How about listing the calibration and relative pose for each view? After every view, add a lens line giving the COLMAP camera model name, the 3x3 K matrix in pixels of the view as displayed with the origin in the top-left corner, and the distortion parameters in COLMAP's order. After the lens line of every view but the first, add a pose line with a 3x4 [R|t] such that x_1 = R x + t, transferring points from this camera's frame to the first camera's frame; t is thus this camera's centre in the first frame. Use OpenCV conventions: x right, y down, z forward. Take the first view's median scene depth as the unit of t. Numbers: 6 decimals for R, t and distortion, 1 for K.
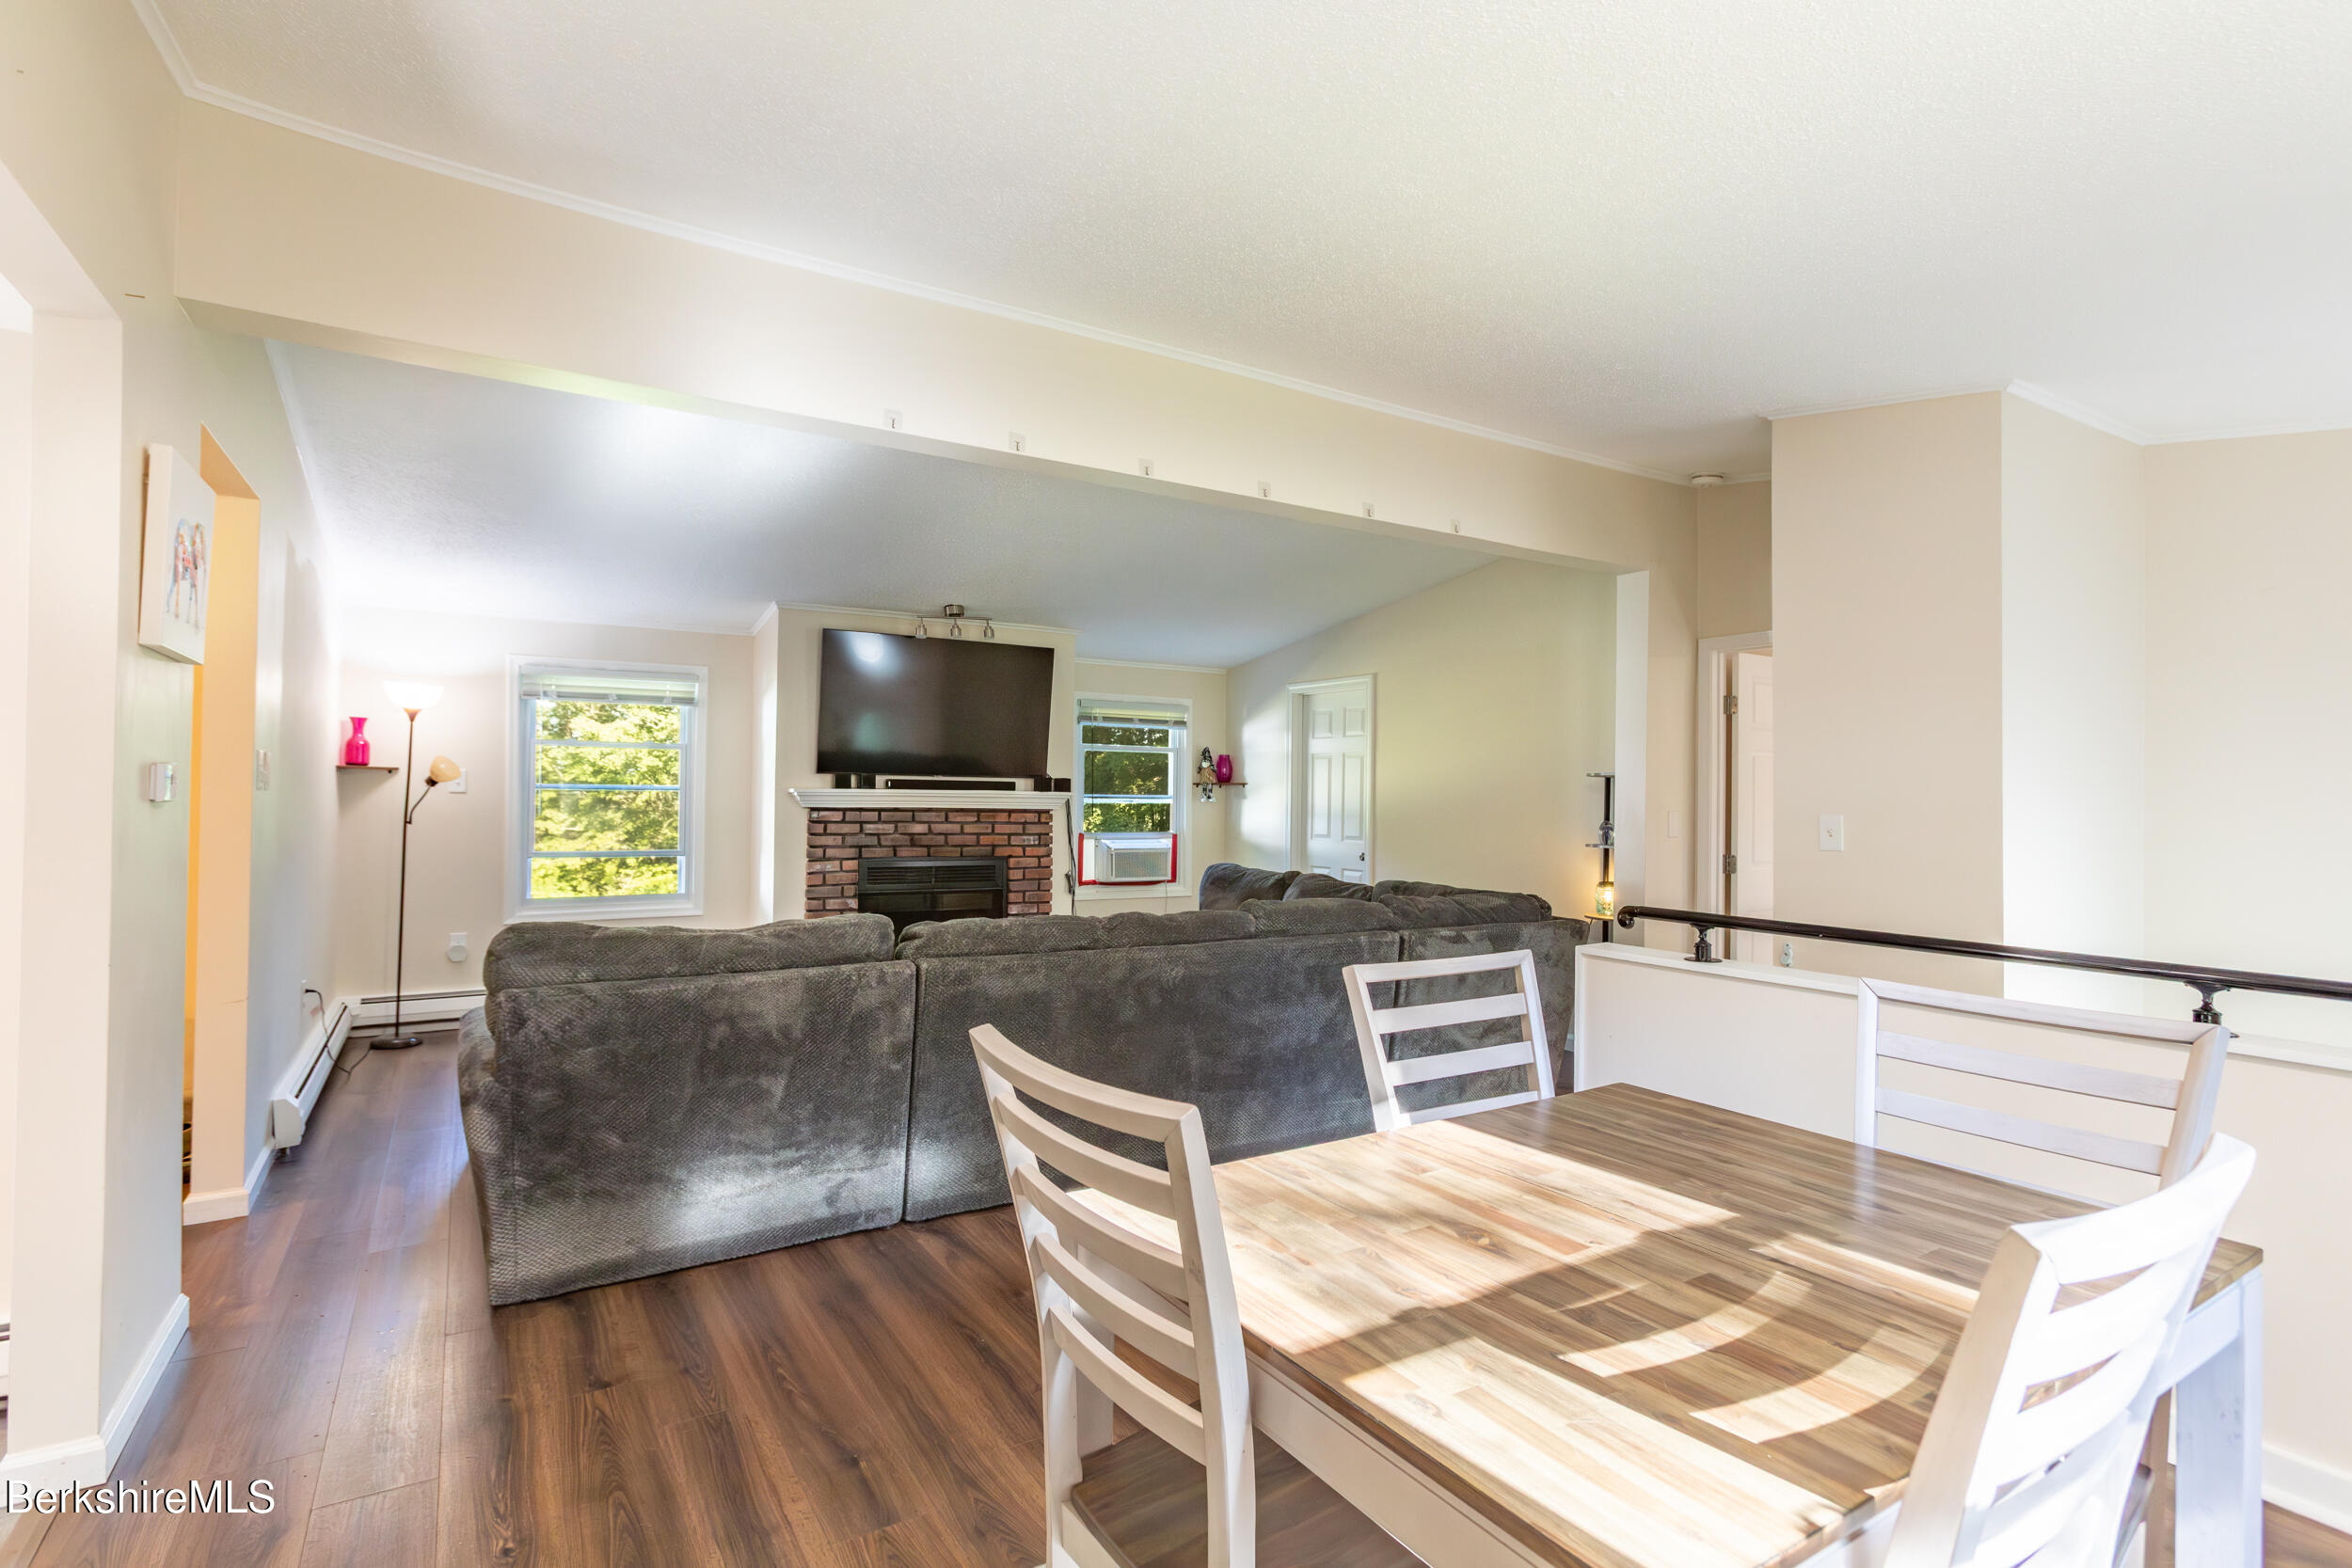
lens RADIAL K [[1129.9, 0, 1155.9], [0, 1129.9, 786.4], [0, 0, 1]] dist [-0.002837, 0.004706]
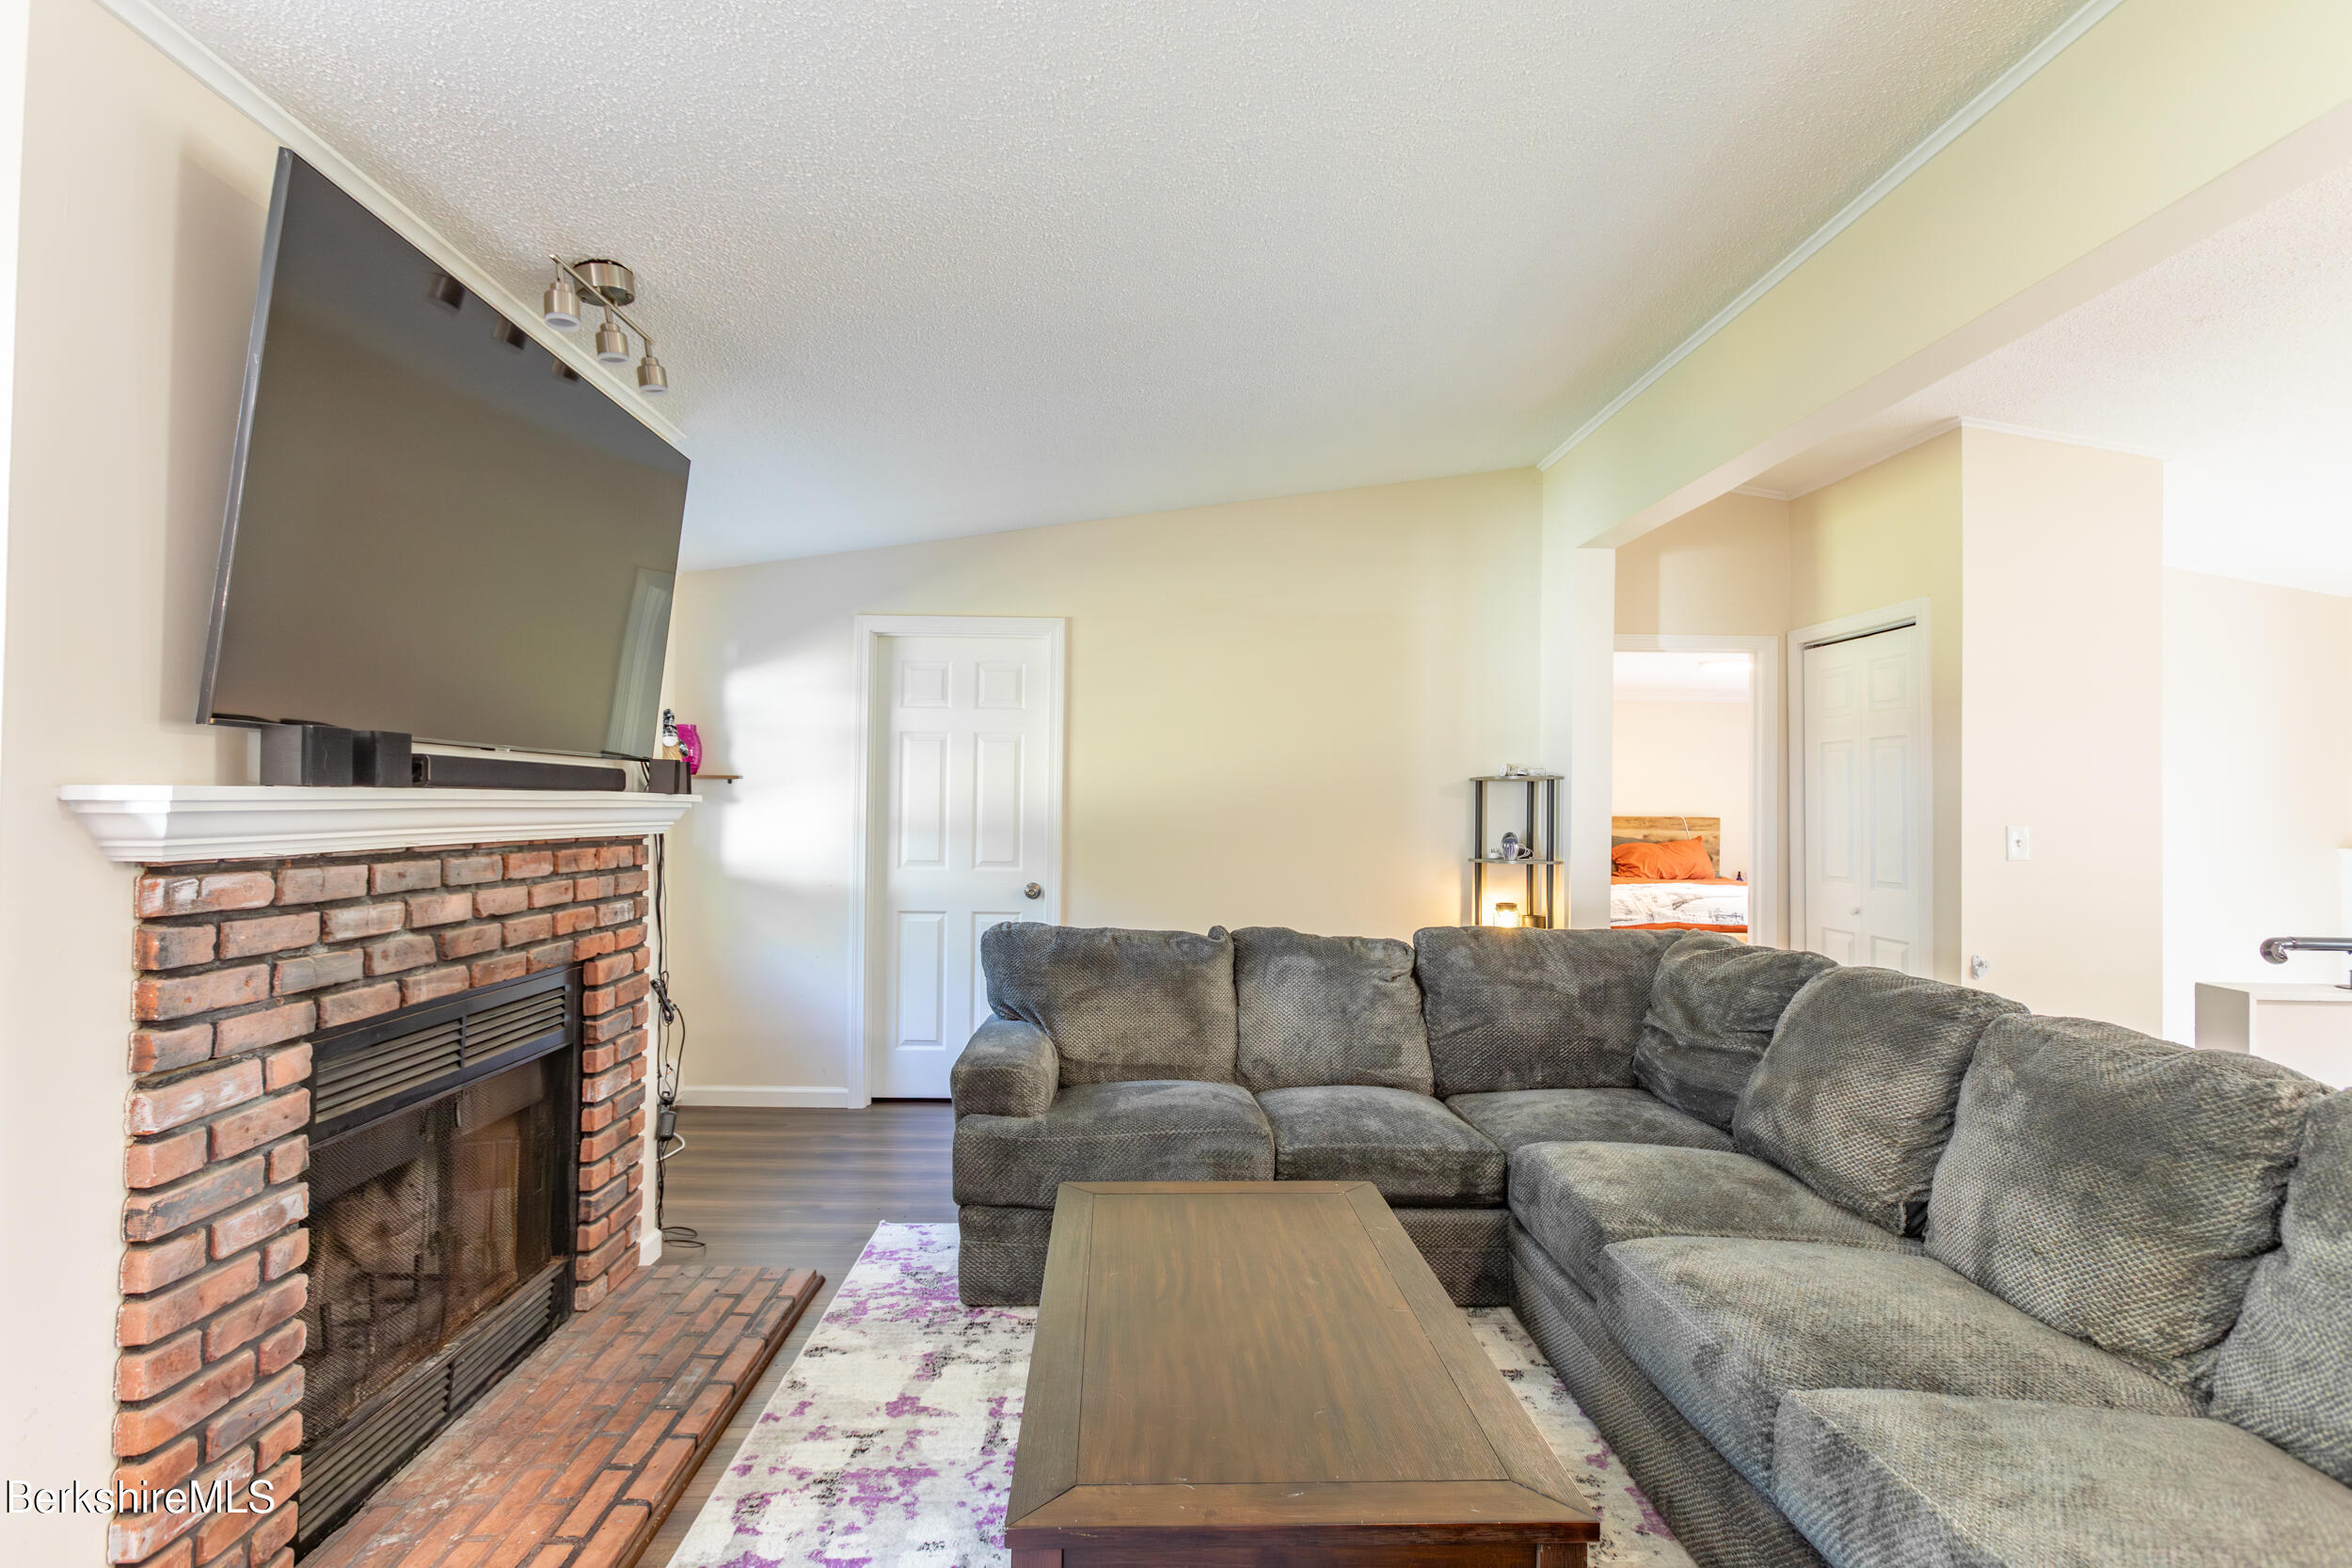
lens RADIAL K [[1129.9, 0, 1180.7], [0, 1129.9, 790.5], [0, 0, 1]] dist [-0.002837, 0.004706]
pose [[0.487096, 0.005694, 0.873330, -0.402949], [-0.018396, 0.999824, 0.003742, -0.001586], [-0.873154, -0.017888, 0.487115, 0.678948]]
